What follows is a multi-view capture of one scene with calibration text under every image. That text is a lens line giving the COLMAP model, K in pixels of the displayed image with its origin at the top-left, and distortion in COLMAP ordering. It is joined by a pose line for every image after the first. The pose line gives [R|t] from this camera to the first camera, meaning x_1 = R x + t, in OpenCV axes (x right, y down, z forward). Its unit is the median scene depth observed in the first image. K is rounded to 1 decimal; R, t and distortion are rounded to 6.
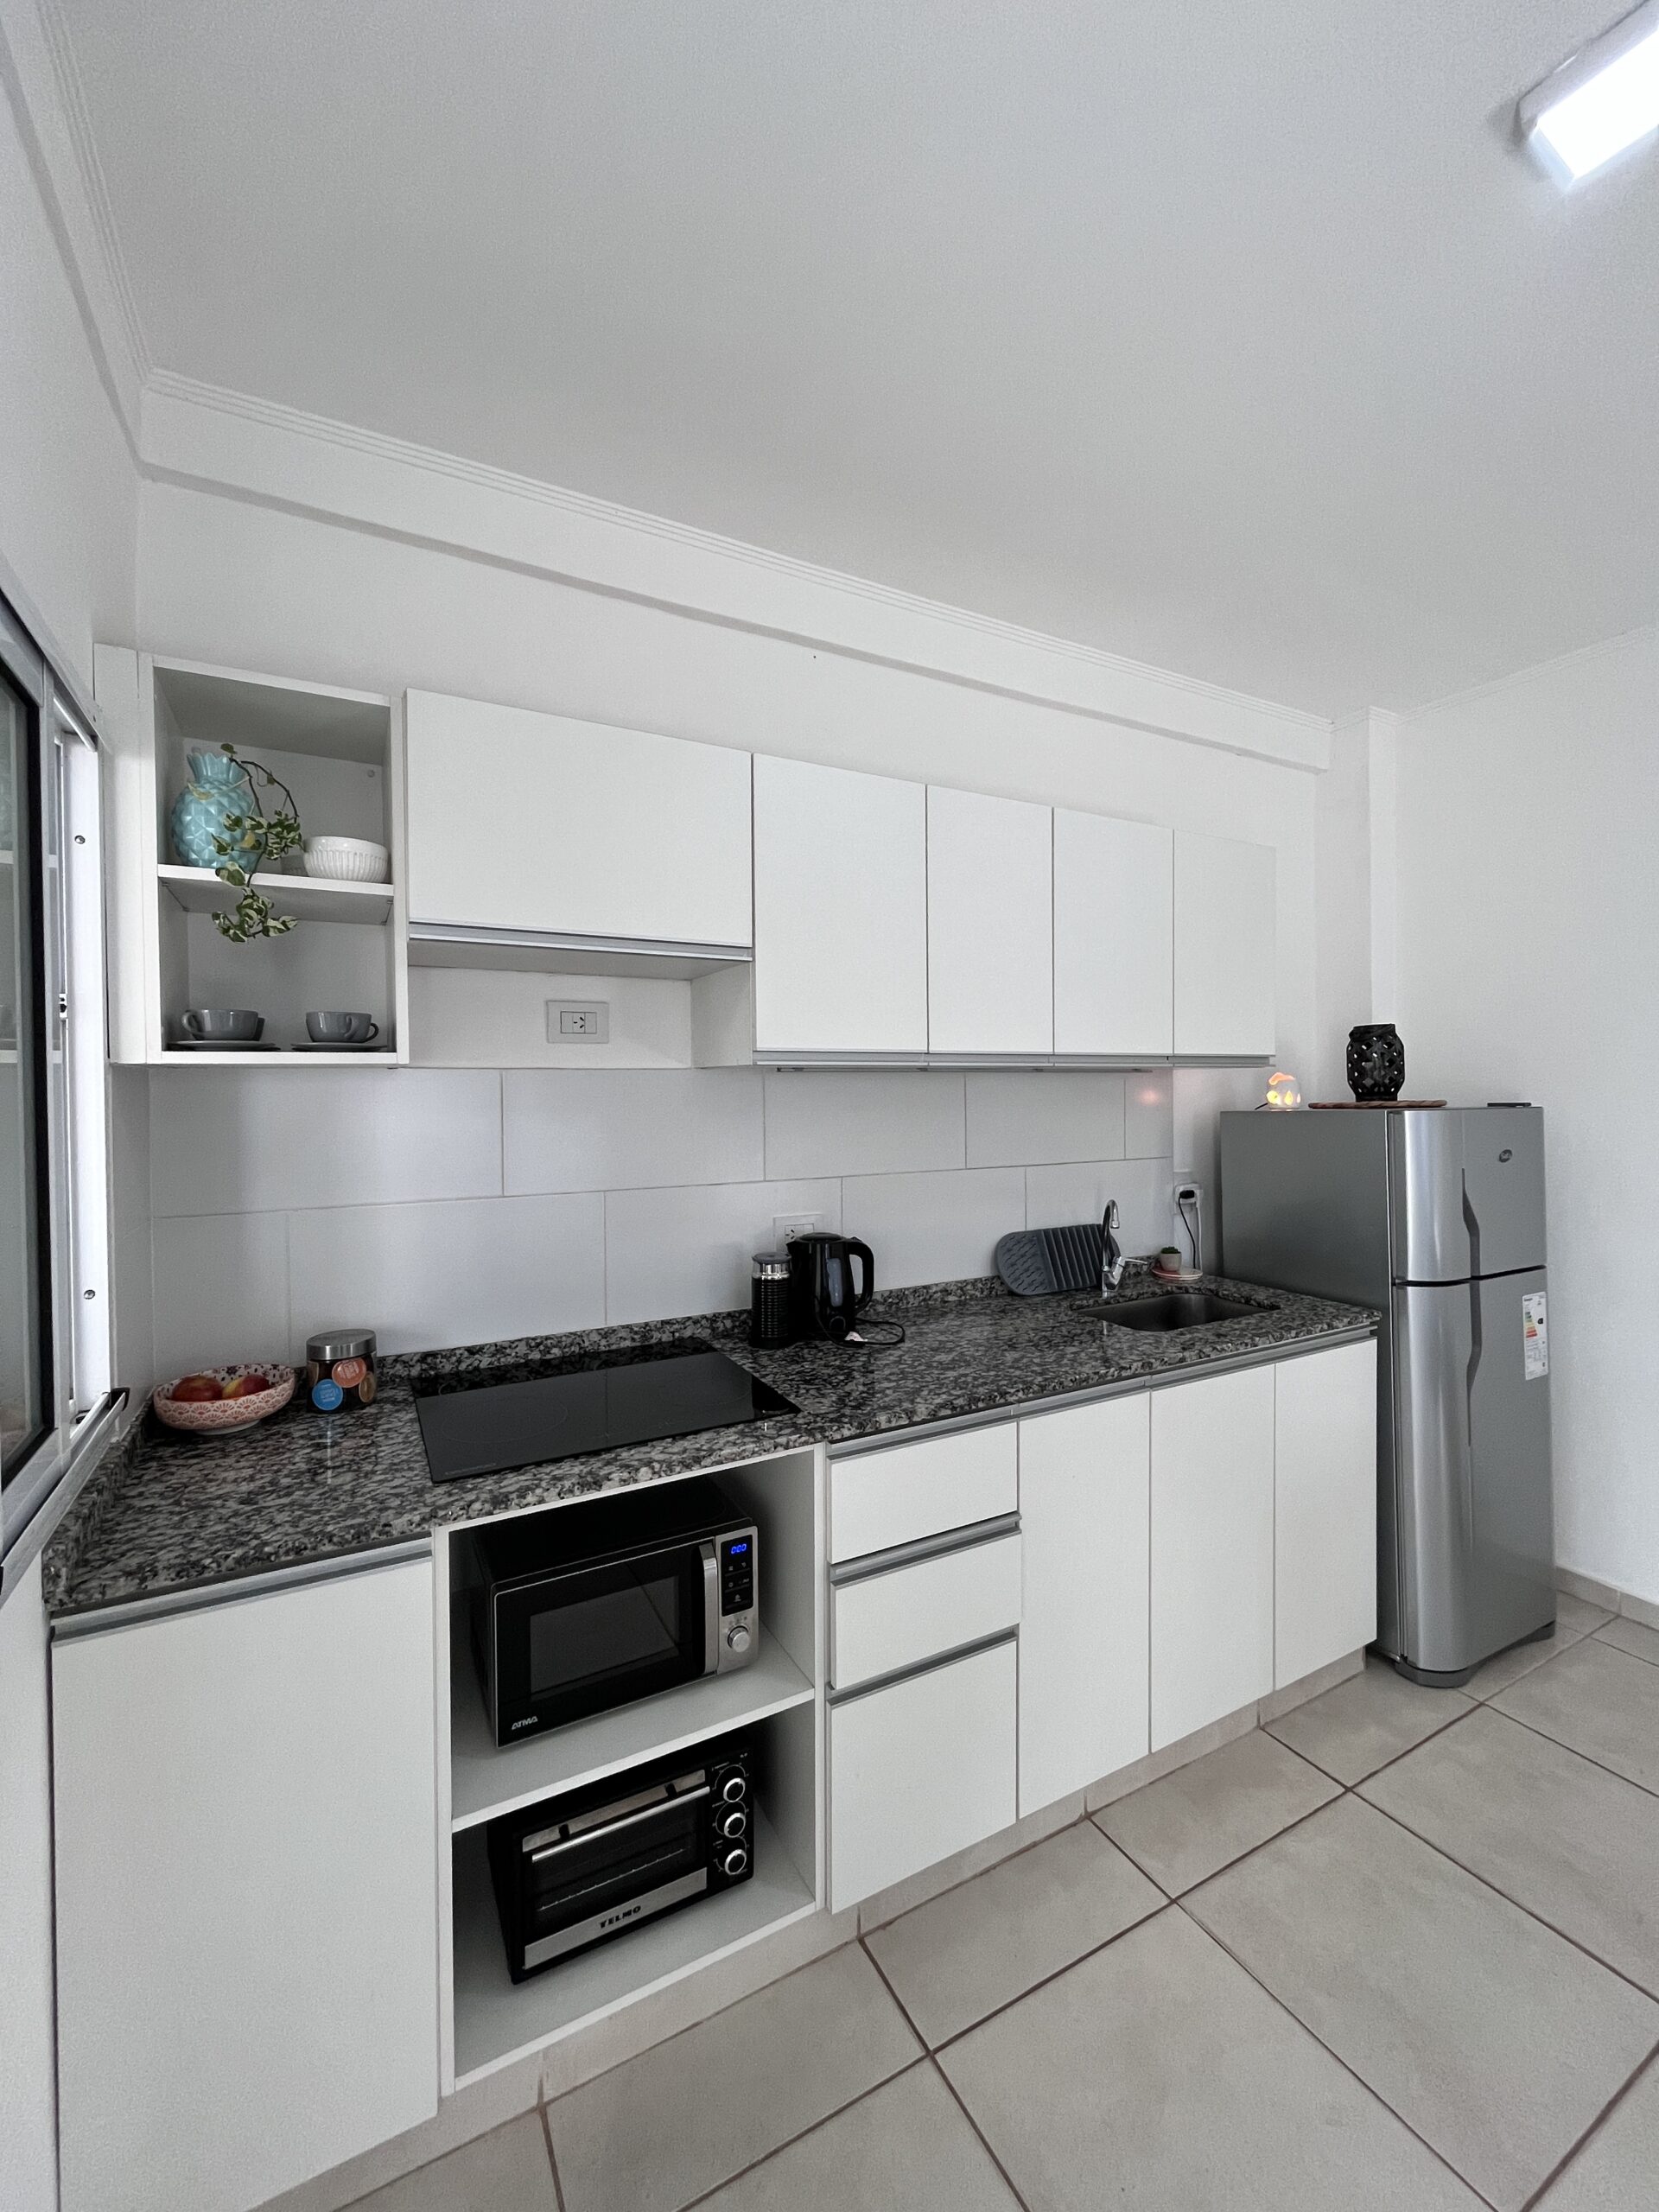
lens RADIAL K [[894.2, 0, 829.5], [0, 894.2, 1106.0], [0, 0, 1]] dist [0.003175, 0.000027]
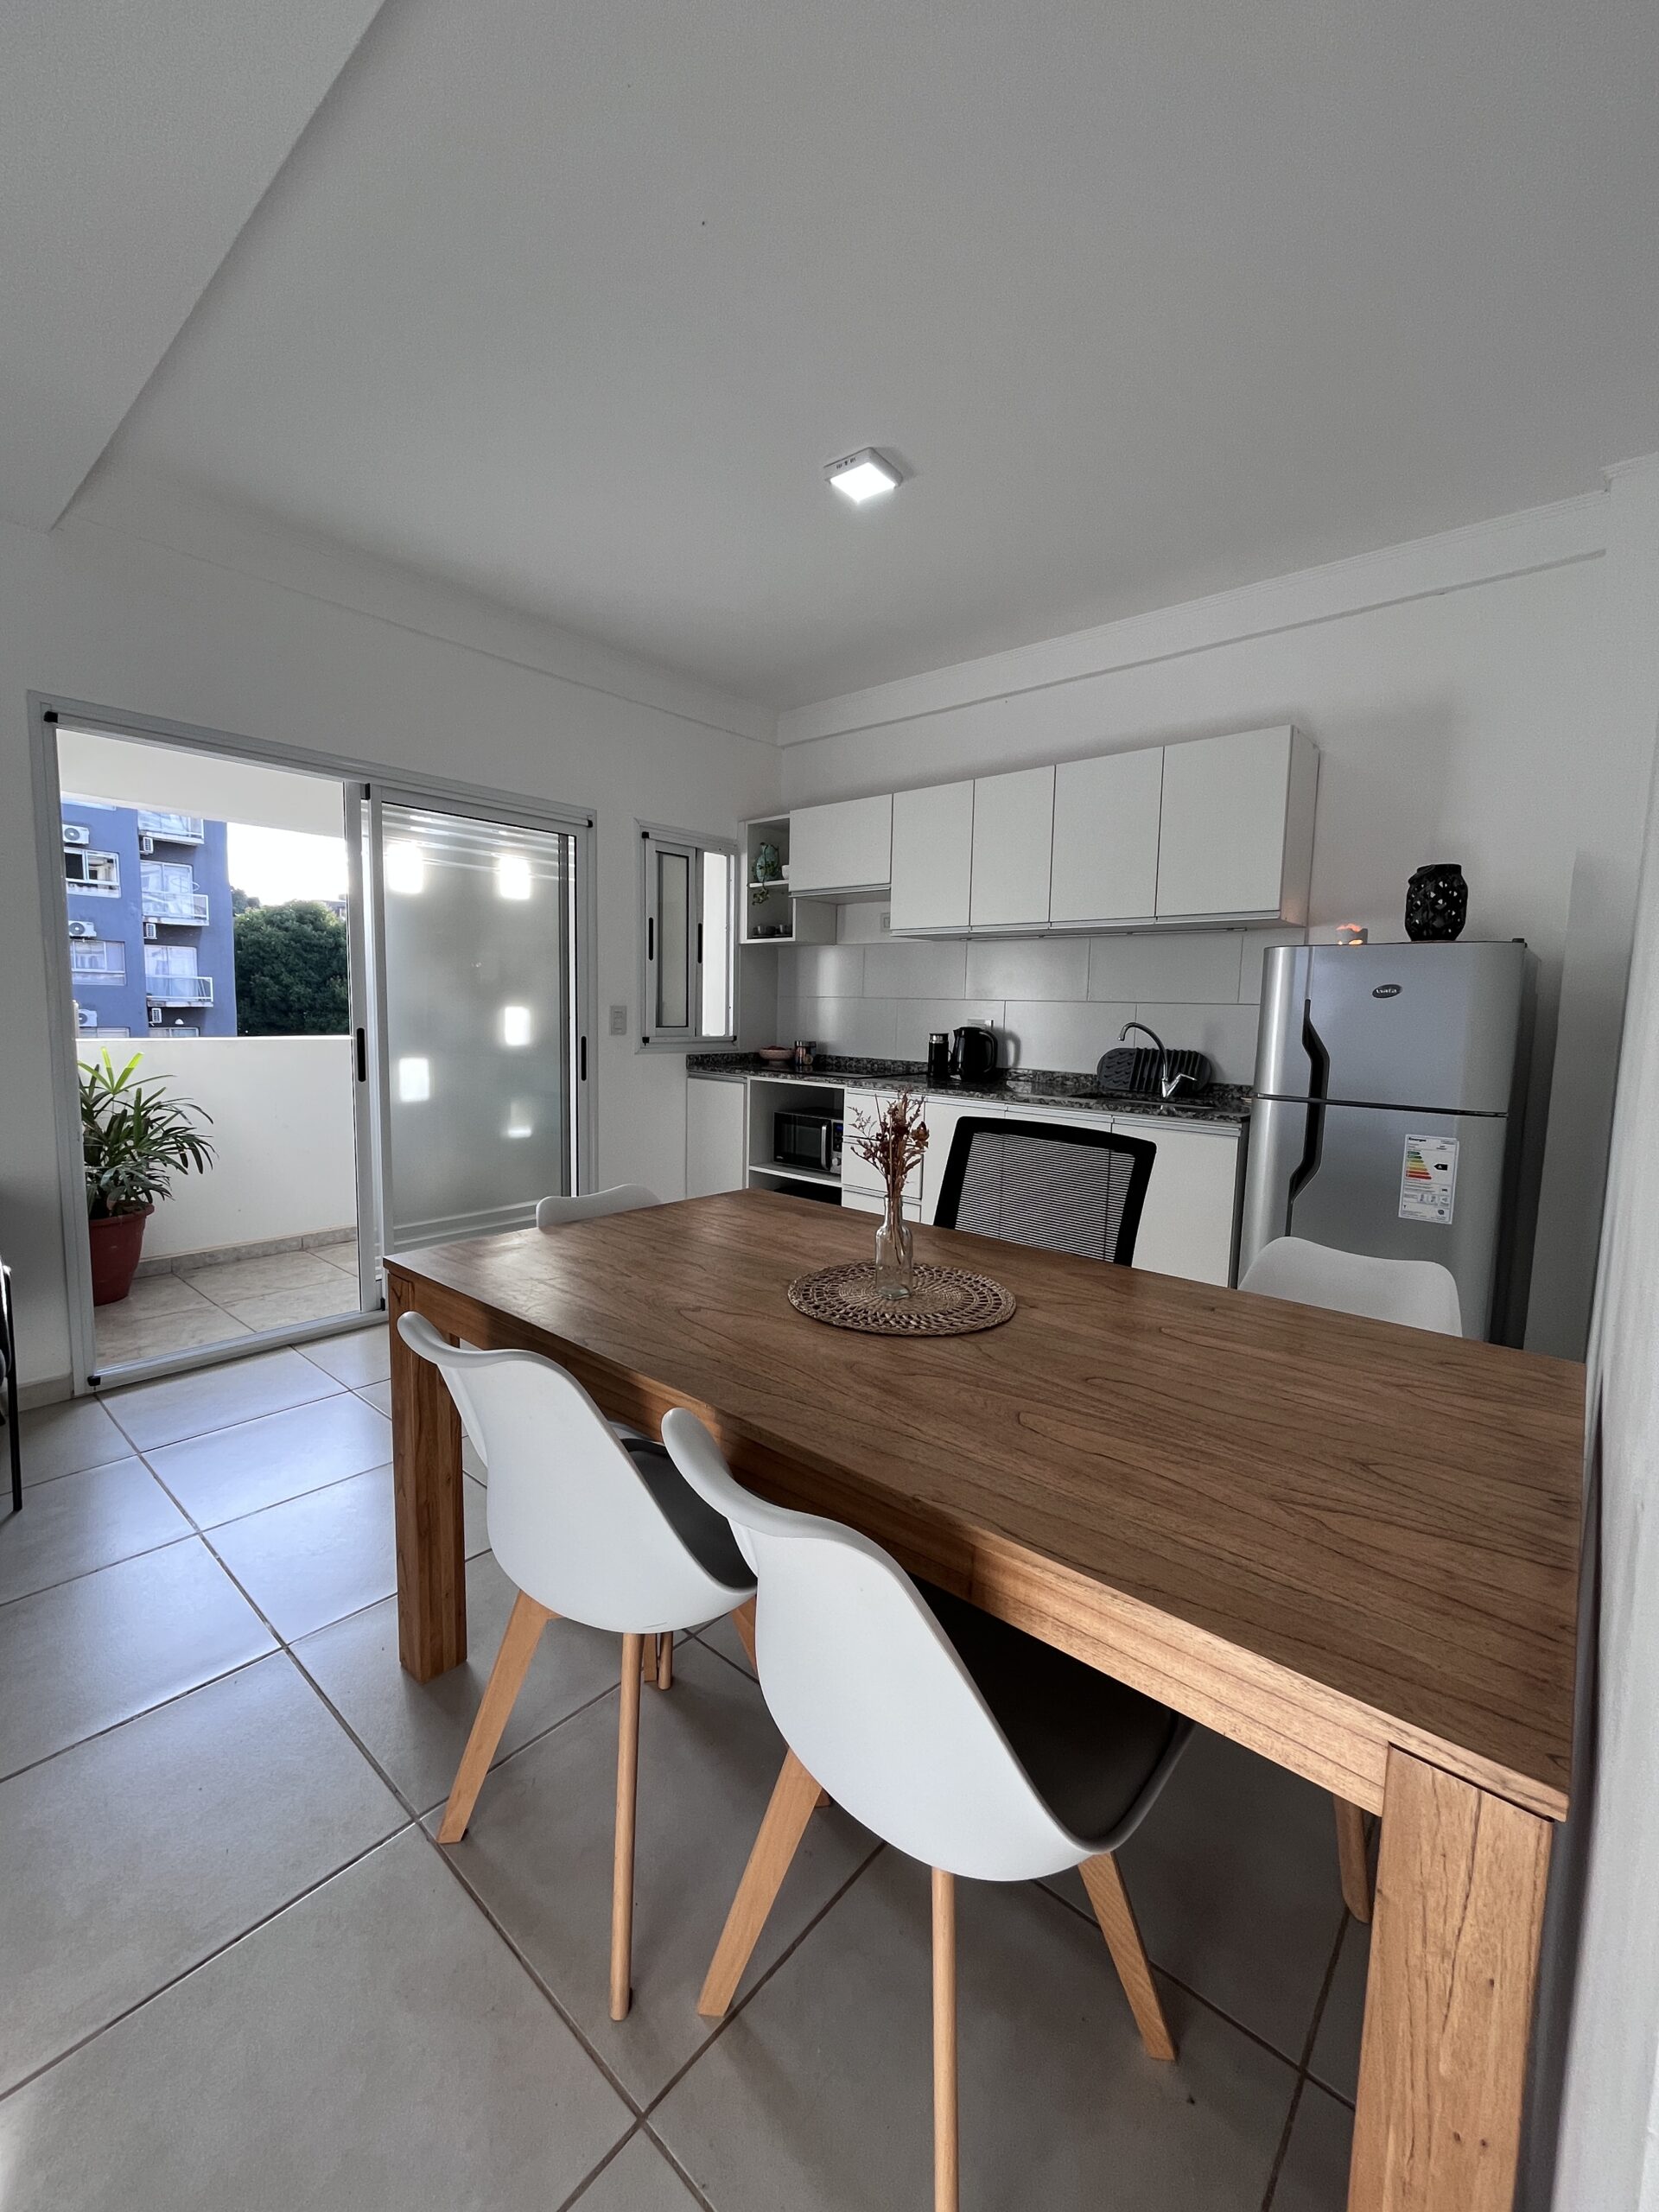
lens RADIAL K [[894.2, 0, 829.5], [0, 894.2, 1106.0], [0, 0, 1]] dist [0.003175, 0.000027]
pose [[0.349860, 0.120039, -0.929079, 1.718295], [-0.041874, 0.992769, 0.112499, 0.112144], [0.935866, -0.000455, 0.352357, 0.055553]]
